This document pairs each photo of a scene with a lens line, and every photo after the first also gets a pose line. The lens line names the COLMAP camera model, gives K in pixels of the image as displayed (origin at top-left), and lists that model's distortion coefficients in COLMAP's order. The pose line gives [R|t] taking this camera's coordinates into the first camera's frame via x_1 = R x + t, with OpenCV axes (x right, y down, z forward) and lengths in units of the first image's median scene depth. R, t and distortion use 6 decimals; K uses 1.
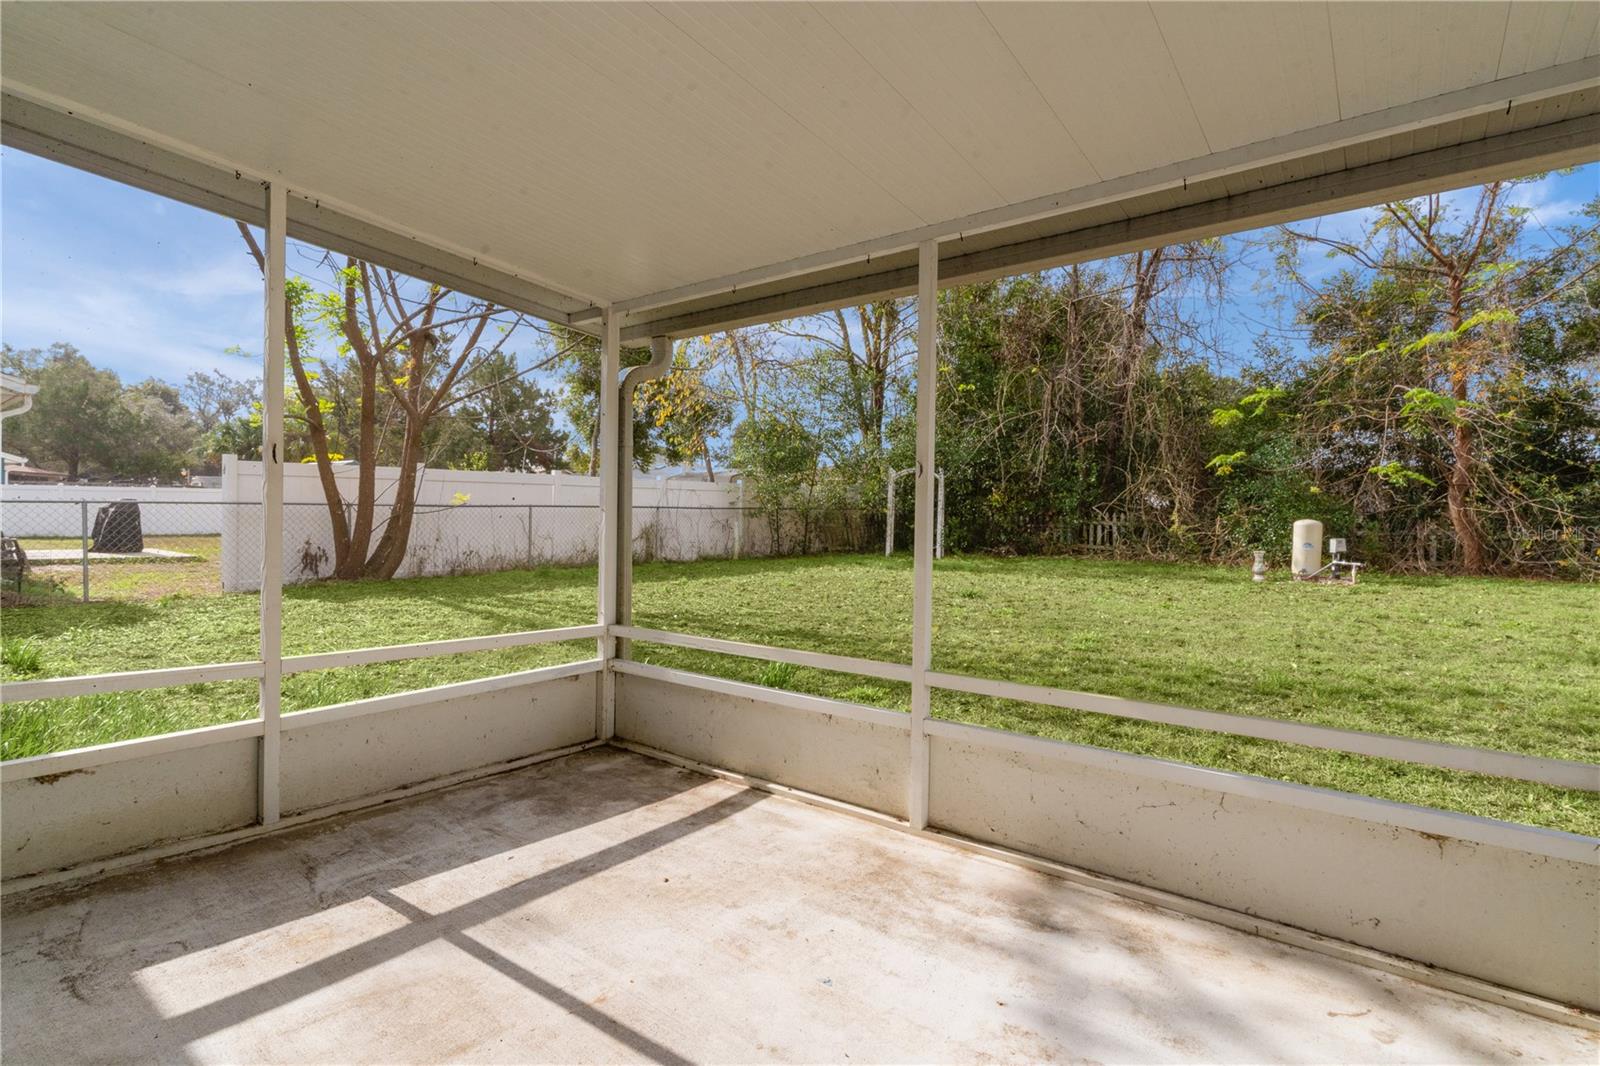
lens RADIAL K [[772.2, 0, 784.6], [0, 772.2, 524.7], [0, 0, 1]] dist [-0.011467, -0.000534]
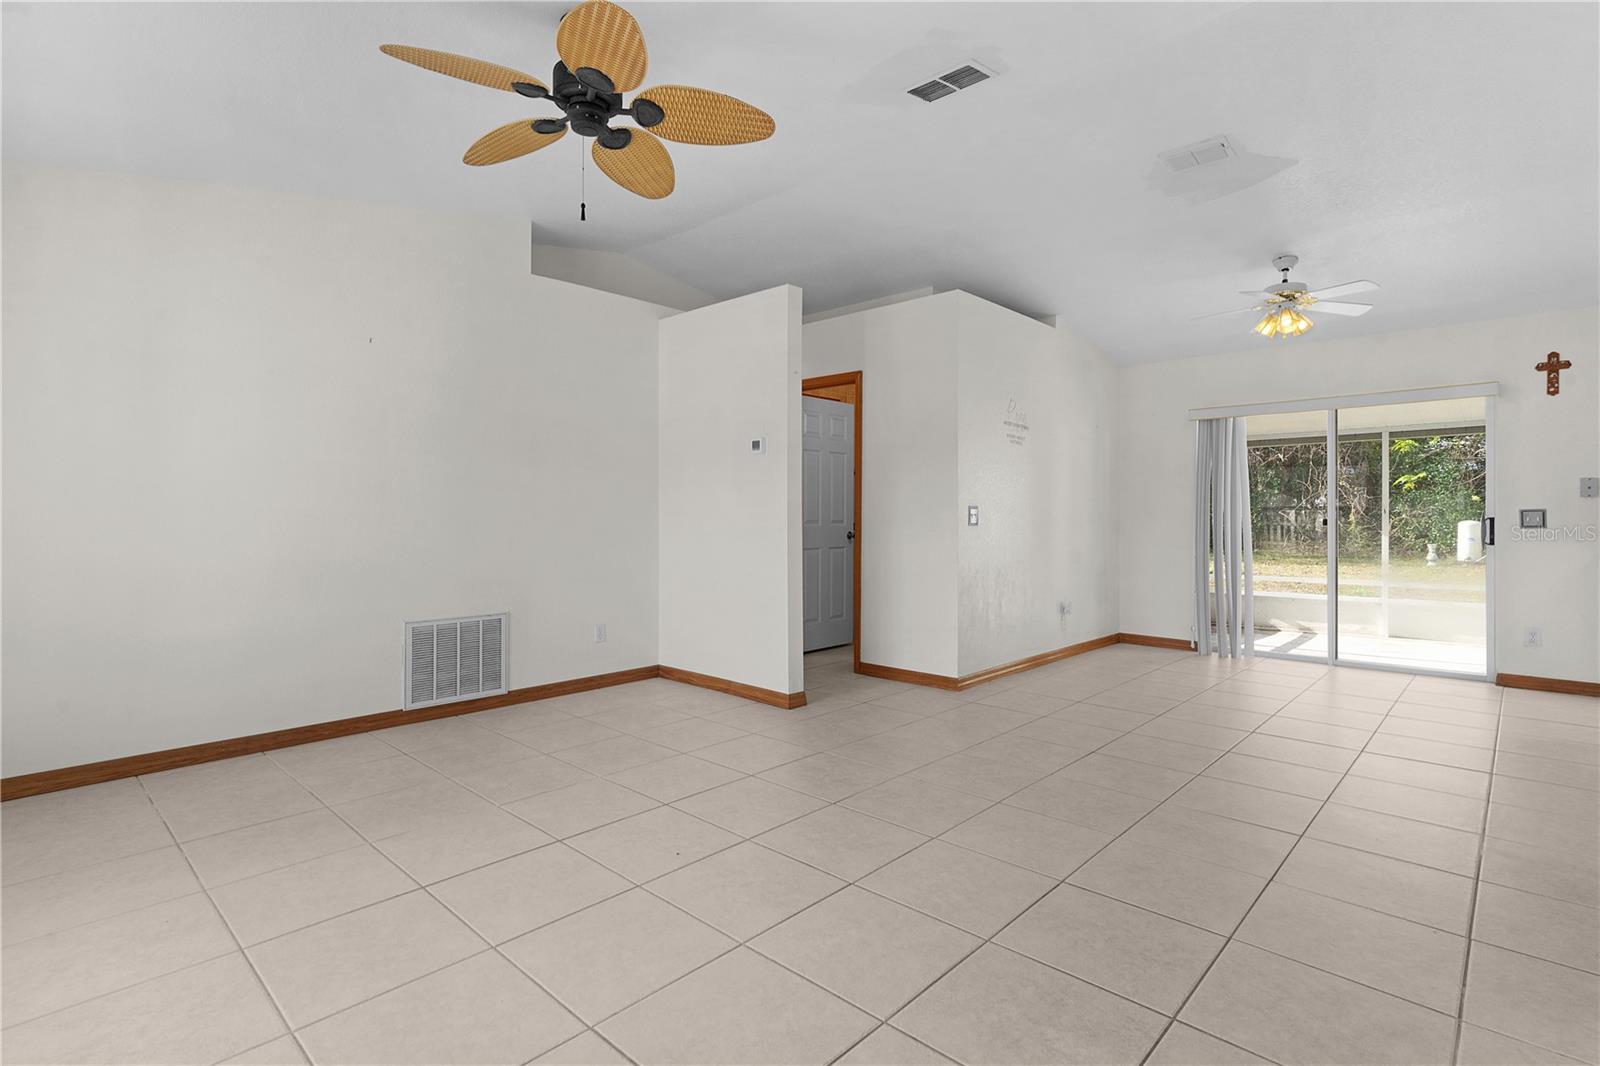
lens RADIAL K [[772.2, 0, 782.6], [0, 772.2, 517.5], [0, 0, 1]] dist [-0.011467, -0.000534]
pose [[0.995805, -0.010013, -0.090949, -0.400799], [0.008877, 0.999878, -0.012884, -0.005865], [0.091067, 0.012022, 0.995772, -0.449159]]
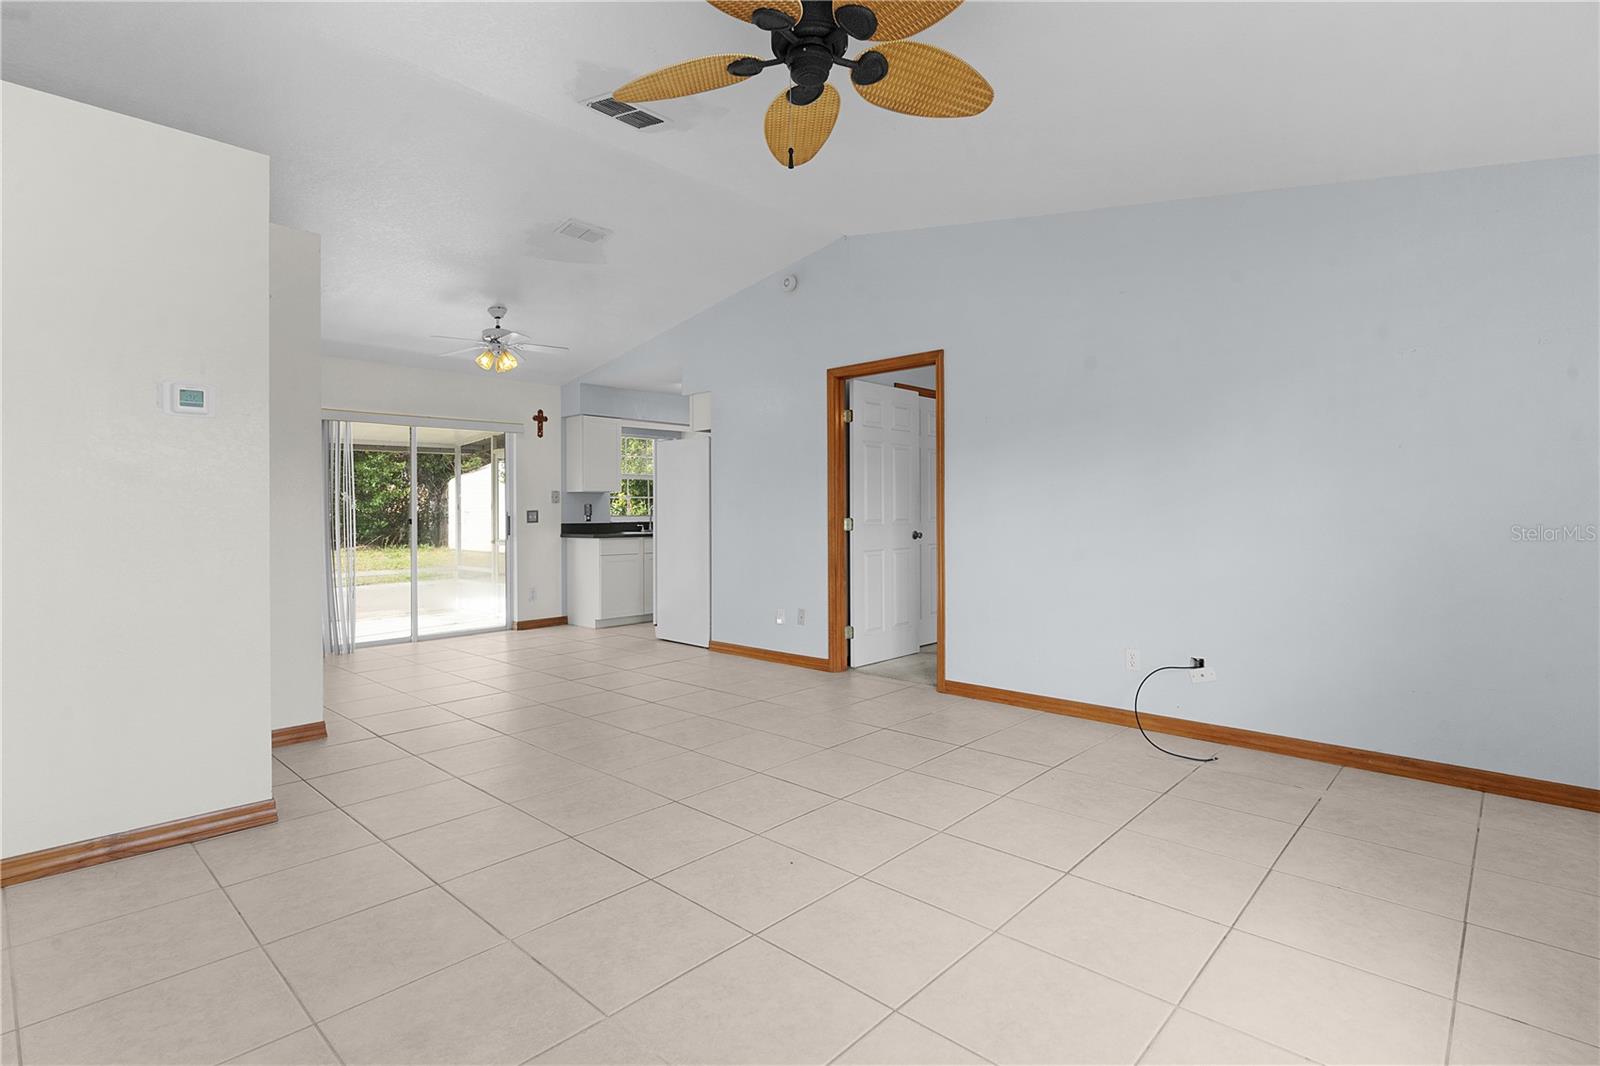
lens RADIAL K [[772.2, 0, 788.8], [0, 772.2, 526.3], [0, 0, 1]] dist [-0.011467, -0.000534]
pose [[0.054763, -0.030664, 0.998028, -0.635868], [0.018161, 0.999394, 0.029709, -0.013334], [-0.998334, 0.016498, 0.055287, -0.265785]]
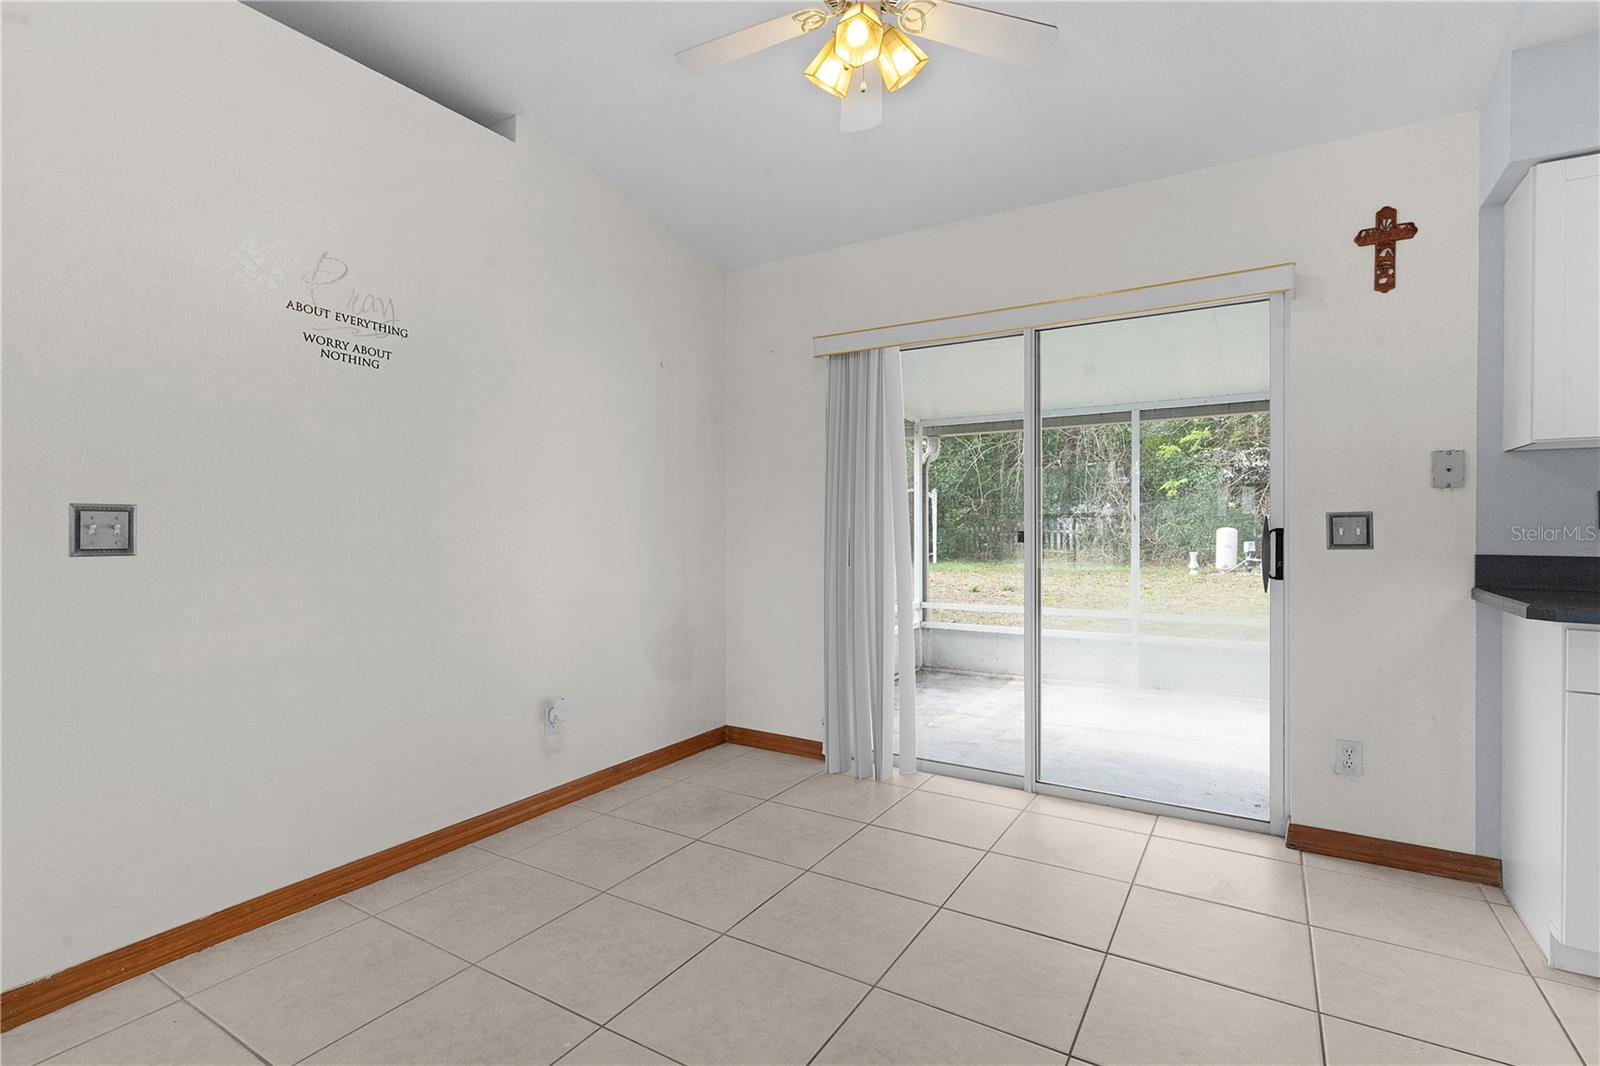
lens RADIAL K [[772.2, 0, 806.6], [0, 772.2, 530.4], [0, 0, 1]] dist [-0.011467, -0.000534]
pose [[0.989496, -0.013596, 0.143923, -0.232987], [0.014251, 0.999892, -0.003523, -0.008211], [-0.143859, 0.005537, 0.989583, -0.215593]]
